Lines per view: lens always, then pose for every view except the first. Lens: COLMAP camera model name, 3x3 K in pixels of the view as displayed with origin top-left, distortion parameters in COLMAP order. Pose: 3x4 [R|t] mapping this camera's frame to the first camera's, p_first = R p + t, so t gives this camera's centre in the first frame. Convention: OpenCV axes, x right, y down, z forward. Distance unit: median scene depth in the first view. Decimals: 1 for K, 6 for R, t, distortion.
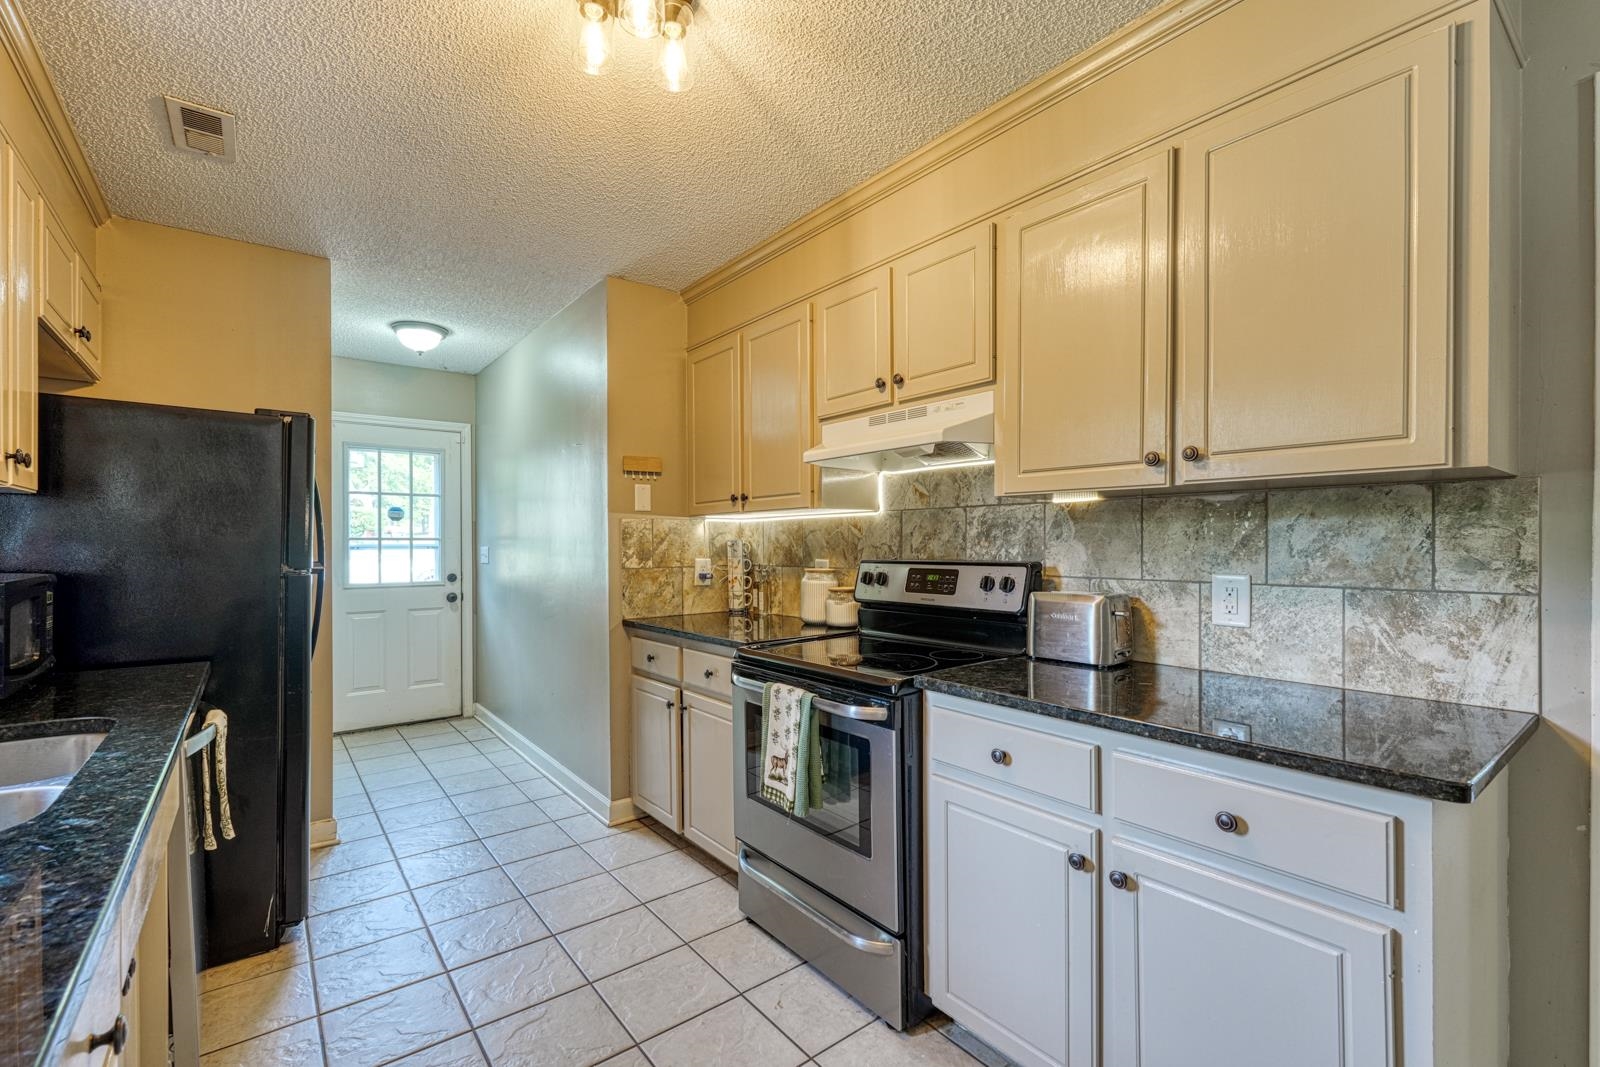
lens RADIAL K [[697.6, 0, 803.6], [0, 697.6, 545.7], [0, 0, 1]] dist [-0.001417, -0.000401]
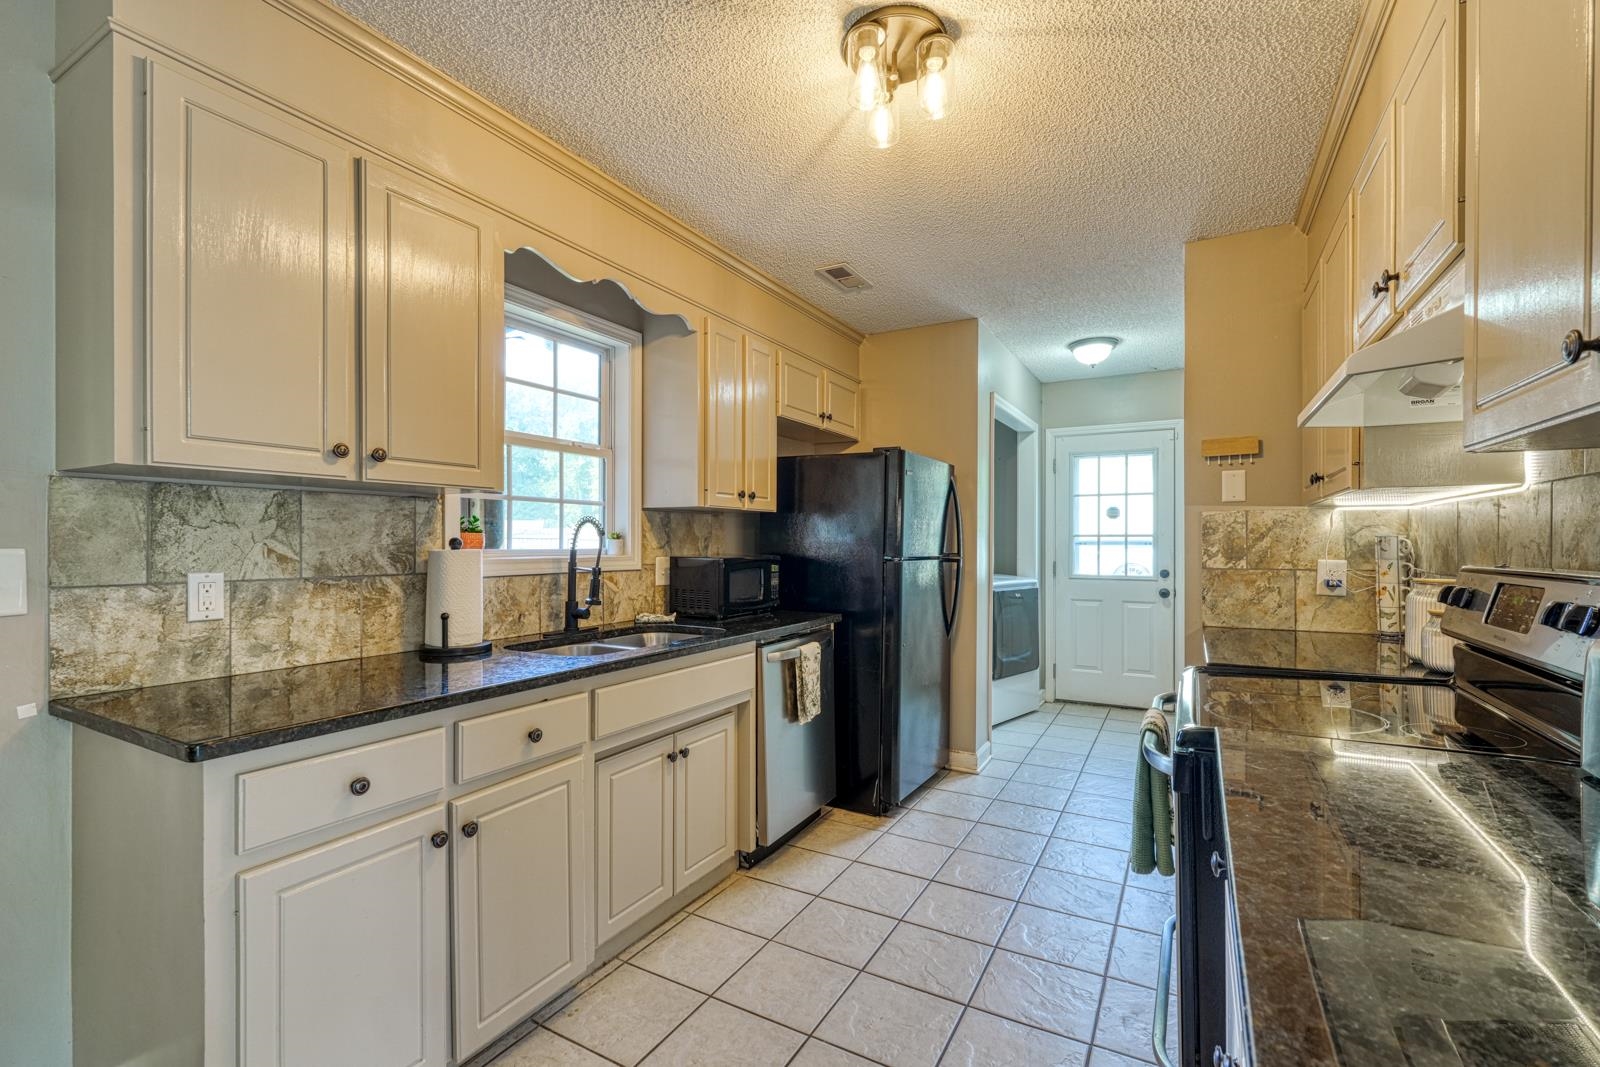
lens RADIAL K [[697.6, 0, 803.6], [0, 697.6, 545.7], [0, 0, 1]] dist [-0.001417, -0.000401]
pose [[0.386656, 0.008670, -0.922183, 0.377562], [-0.004381, 0.999962, 0.007565, -0.000101], [0.922213, 0.001115, 0.386680, 0.205939]]
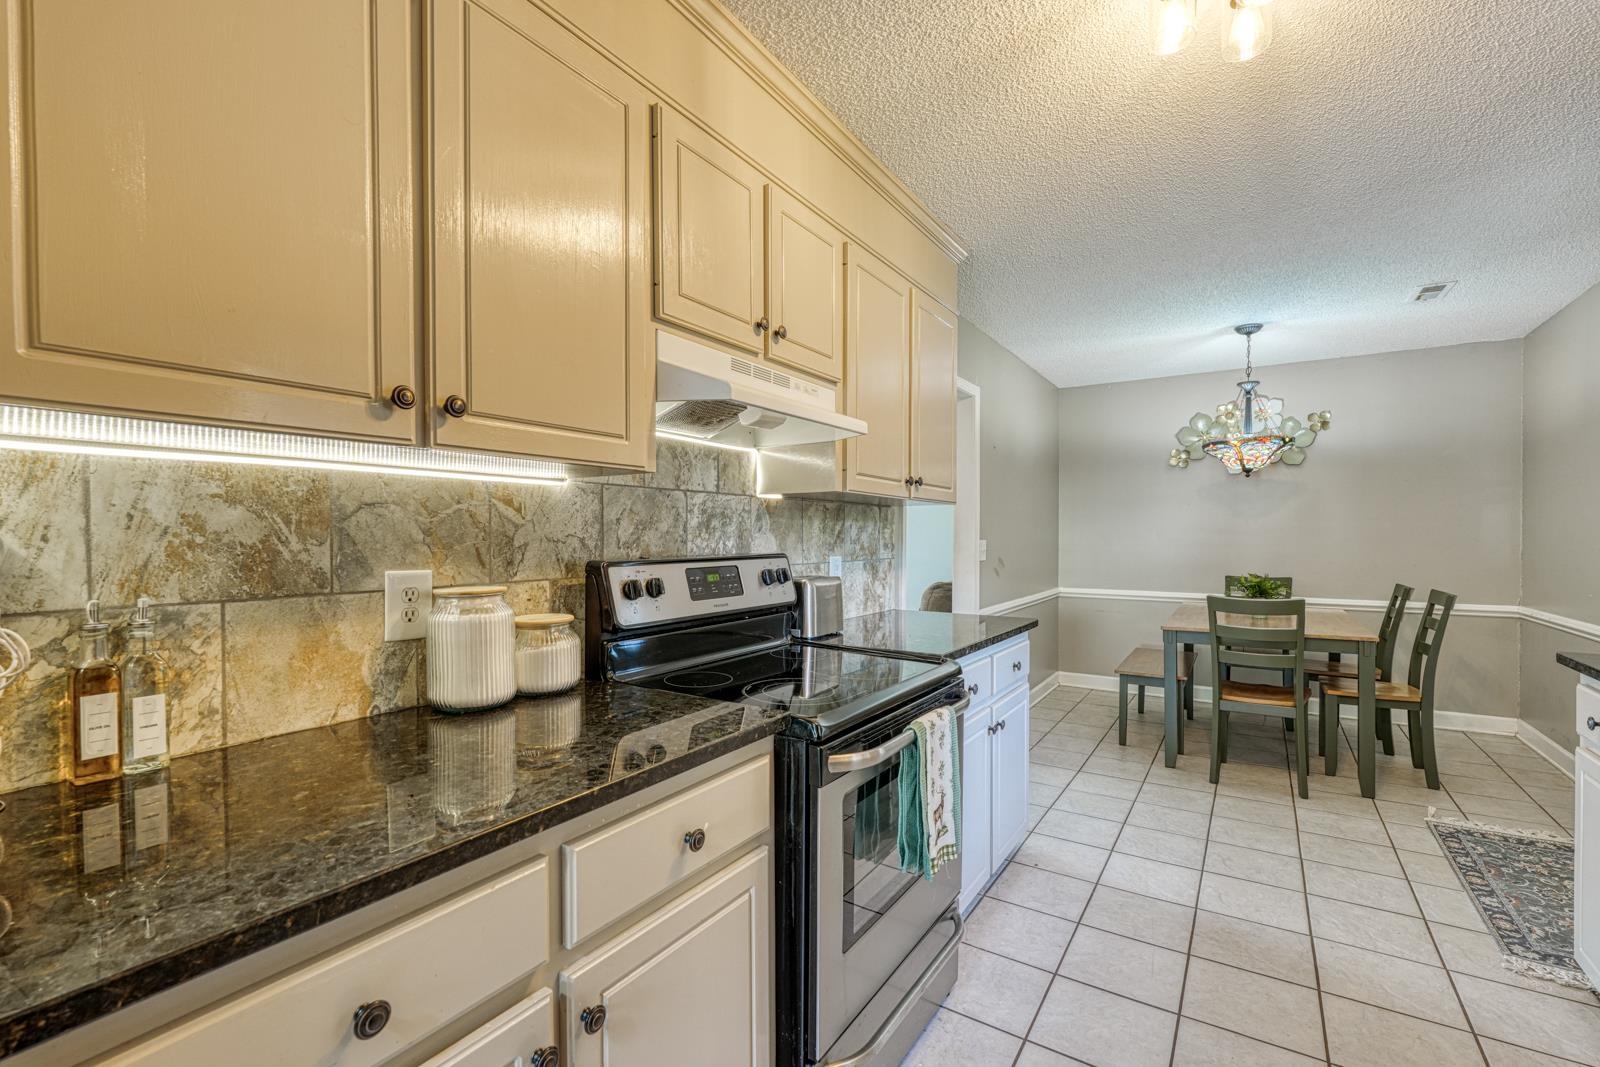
lens RADIAL K [[697.6, 0, 803.6], [0, 697.6, 545.7], [0, 0, 1]] dist [-0.001417, -0.000401]
pose [[-0.315951, -0.009790, 0.948725, -0.480354], [0.004831, 0.999917, 0.011927, -0.000028], [-0.948763, 0.008352, -0.315877, 0.917081]]
